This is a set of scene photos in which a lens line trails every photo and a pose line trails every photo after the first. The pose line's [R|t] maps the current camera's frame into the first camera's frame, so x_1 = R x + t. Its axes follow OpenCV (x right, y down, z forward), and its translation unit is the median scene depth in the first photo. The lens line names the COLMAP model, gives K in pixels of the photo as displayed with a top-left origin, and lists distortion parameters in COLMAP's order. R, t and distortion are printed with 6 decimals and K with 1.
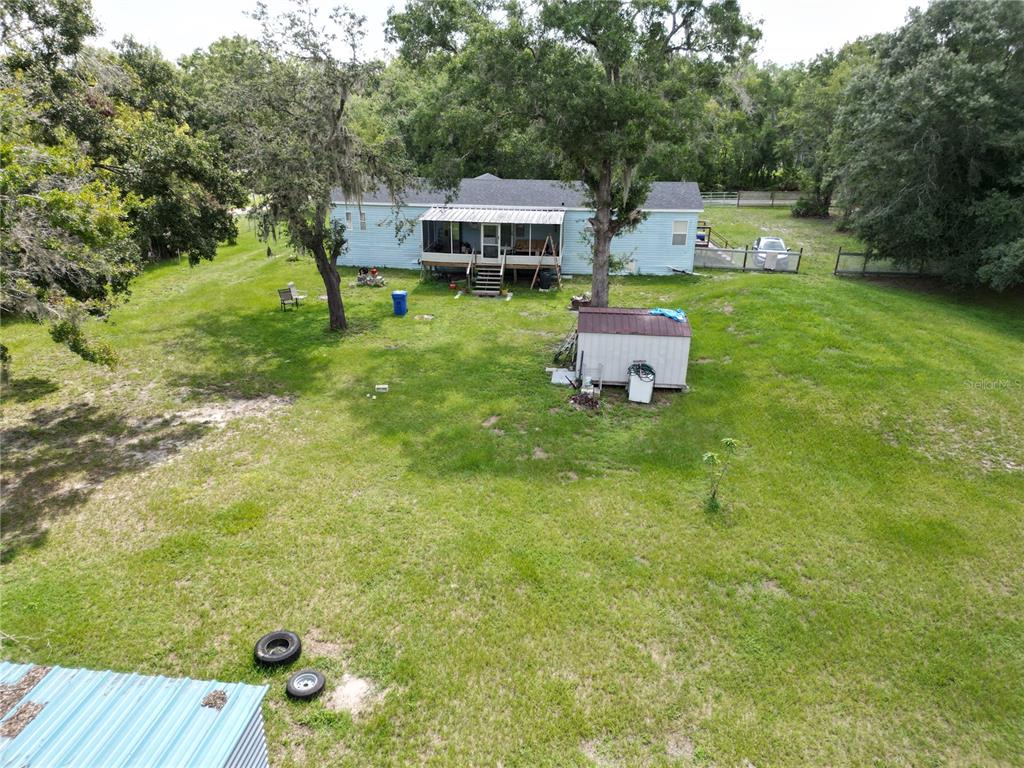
lens RADIAL K [[723.6, 0, 522.5], [0, 723.6, 383.3], [0, 0, 1]] dist [0.004513, 0.000805]
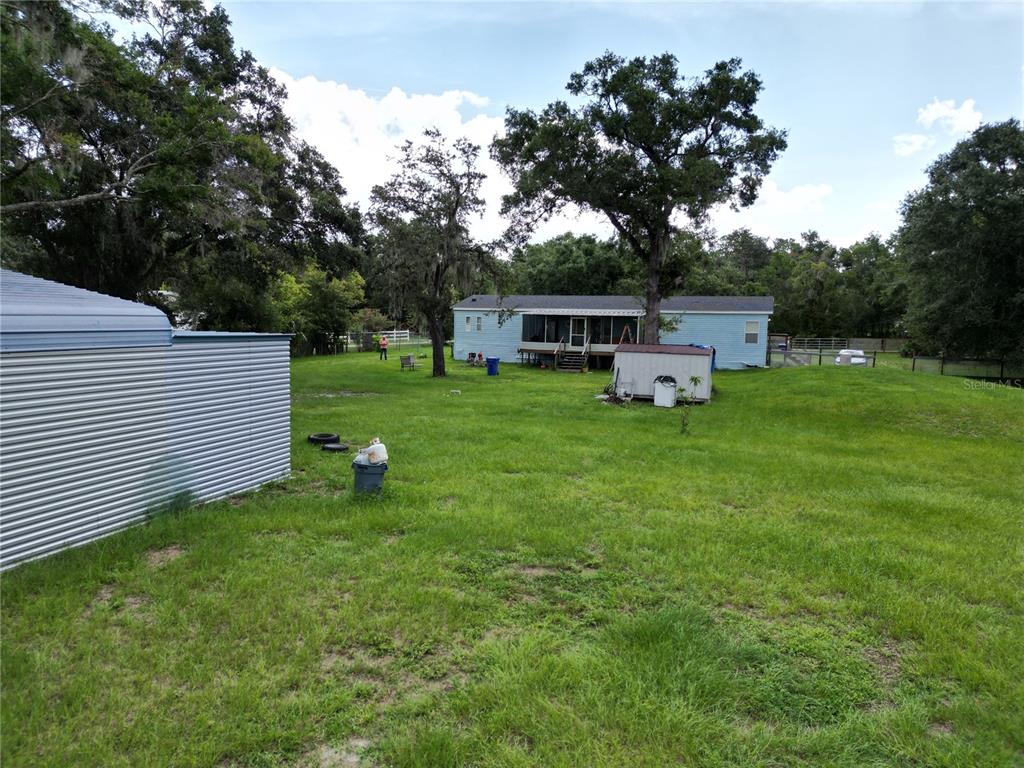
lens RADIAL K [[751.8, 0, 529.5], [0, 751.8, 387.0], [0, 0, 1]] dist [0.003705, -0.000922]
pose [[0.976840, 0.022393, -0.212796, 0.162136], [-0.083677, 0.955287, -0.283592, 0.278927], [0.196931, 0.294830, 0.935037, -0.146904]]
